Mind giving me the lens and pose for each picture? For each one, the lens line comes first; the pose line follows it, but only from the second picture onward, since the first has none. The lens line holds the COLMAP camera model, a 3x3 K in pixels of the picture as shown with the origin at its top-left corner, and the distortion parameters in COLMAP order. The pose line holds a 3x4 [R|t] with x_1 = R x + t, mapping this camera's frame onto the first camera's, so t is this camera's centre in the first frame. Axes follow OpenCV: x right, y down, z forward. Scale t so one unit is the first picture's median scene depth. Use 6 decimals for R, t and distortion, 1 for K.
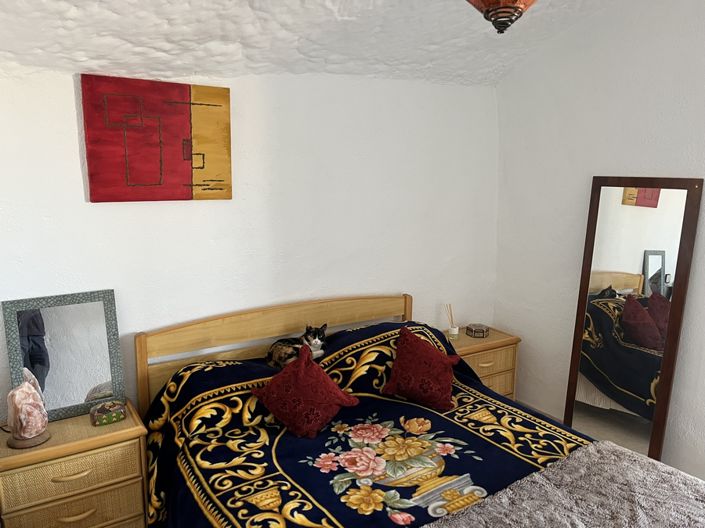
lens RADIAL K [[533.4, 0, 352.5], [0, 533.4, 264.0], [0, 0, 1]] dist [0.073550, -0.087607]
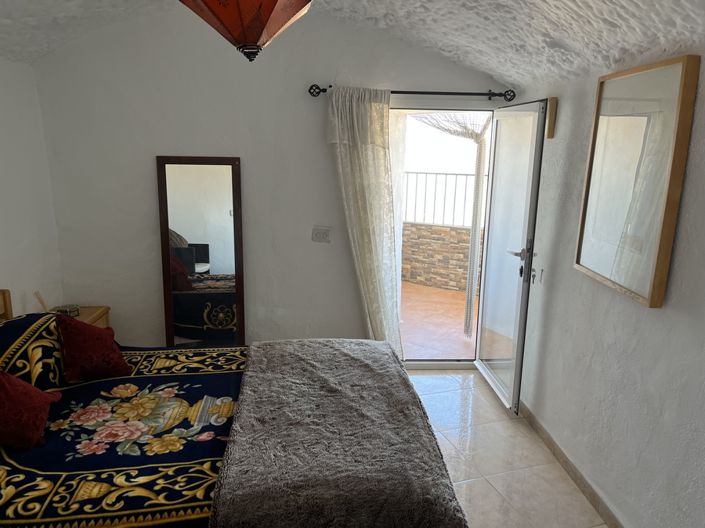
lens RADIAL K [[533.4, 0, 352.5], [0, 533.4, 264.0], [0, 0, 1]] dist [0.073550, -0.087607]
pose [[0.469305, -0.189724, 0.862414, -0.591046], [0.149019, 0.979655, 0.134424, -0.029889], [-0.870371, 0.065430, 0.488029, 0.053720]]
